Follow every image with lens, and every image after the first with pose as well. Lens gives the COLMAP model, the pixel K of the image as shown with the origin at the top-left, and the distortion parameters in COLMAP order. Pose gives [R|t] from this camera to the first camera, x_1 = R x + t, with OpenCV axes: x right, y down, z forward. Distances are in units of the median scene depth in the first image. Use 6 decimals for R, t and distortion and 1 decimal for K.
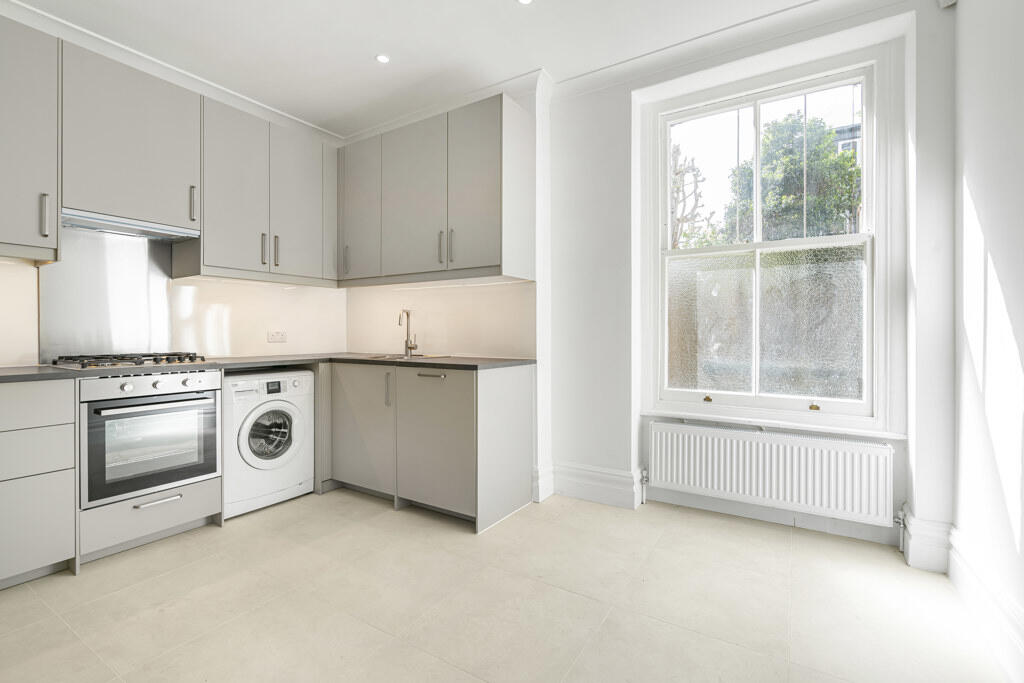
lens RADIAL K [[477.8, 0, 515.6], [0, 477.8, 333.0], [0, 0, 1]] dist [0.000663, -0.000009]
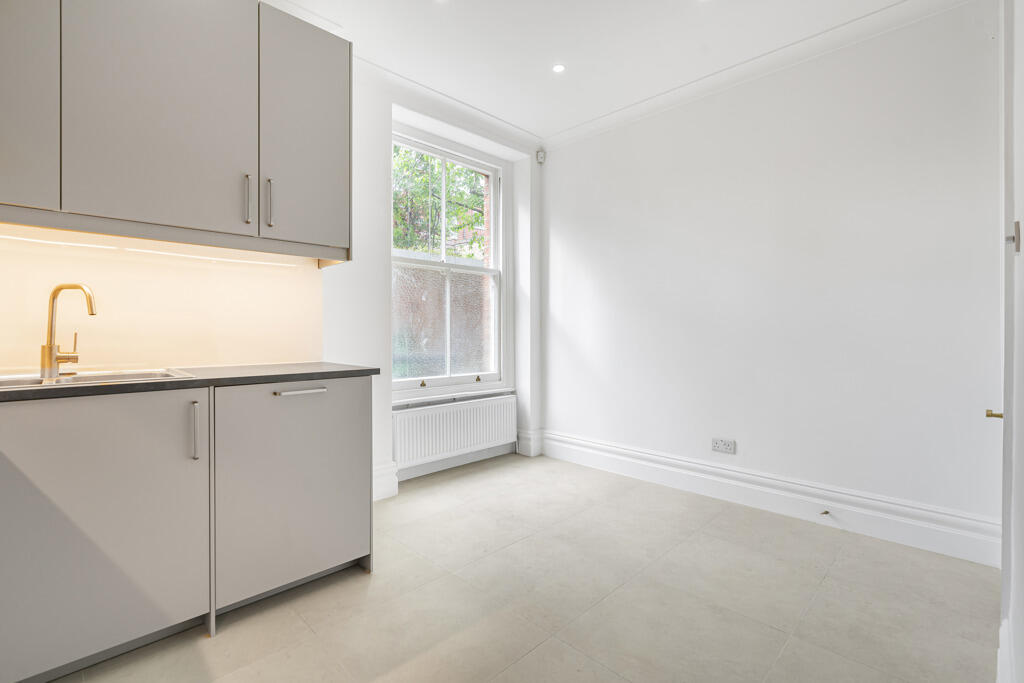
lens RADIAL K [[462.7, 0, 512.6], [0, 462.7, 330.0], [0, 0, 1]] dist [-0.000376, 0.000196]
pose [[0.230208, 0.000787, 0.973141, -0.691986], [0.000896, 0.999999, -0.001021, 0.000340], [-0.973141, 0.001107, 0.230207, 0.498377]]
